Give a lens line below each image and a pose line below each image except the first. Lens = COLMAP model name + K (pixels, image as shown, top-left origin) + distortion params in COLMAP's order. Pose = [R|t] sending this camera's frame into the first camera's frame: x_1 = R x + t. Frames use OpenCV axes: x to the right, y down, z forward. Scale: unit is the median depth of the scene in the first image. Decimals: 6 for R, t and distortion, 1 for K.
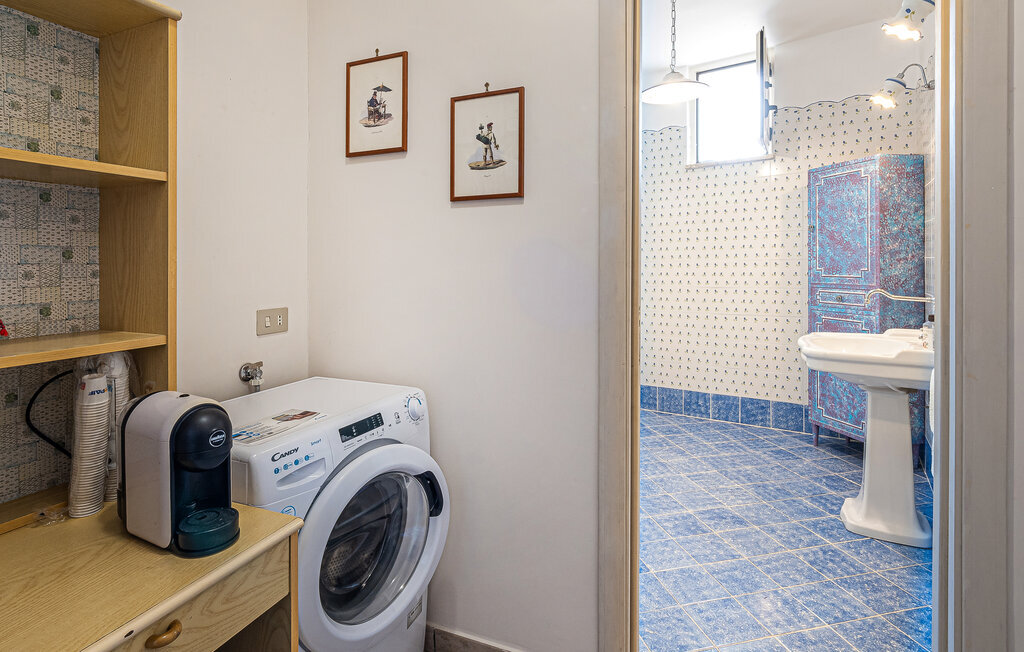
lens RADIAL K [[547.4, 0, 509.2], [0, 547.4, 266.8], [0, 0, 1]] dist [-0.000279, 0.001251]
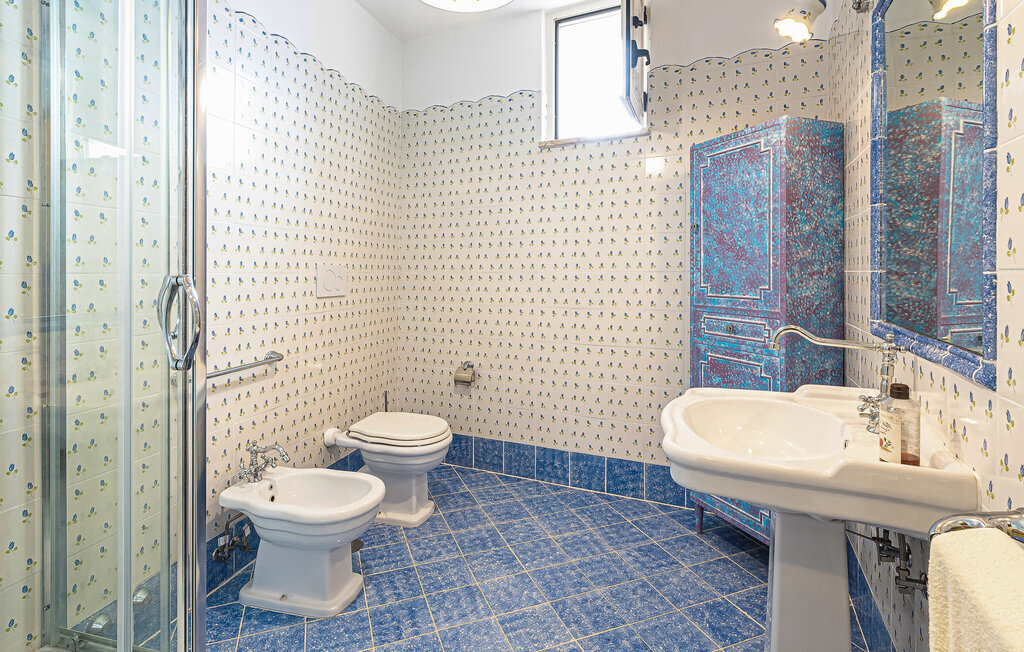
lens RADIAL K [[547.4, 0, 509.2], [0, 547.4, 266.8], [0, 0, 1]] dist [-0.000279, 0.001251]
pose [[0.987924, 0.013944, 0.154309, 0.191945], [-0.011175, 0.999761, -0.018799, -0.003893], [-0.154534, 0.016847, 0.987844, 0.313922]]
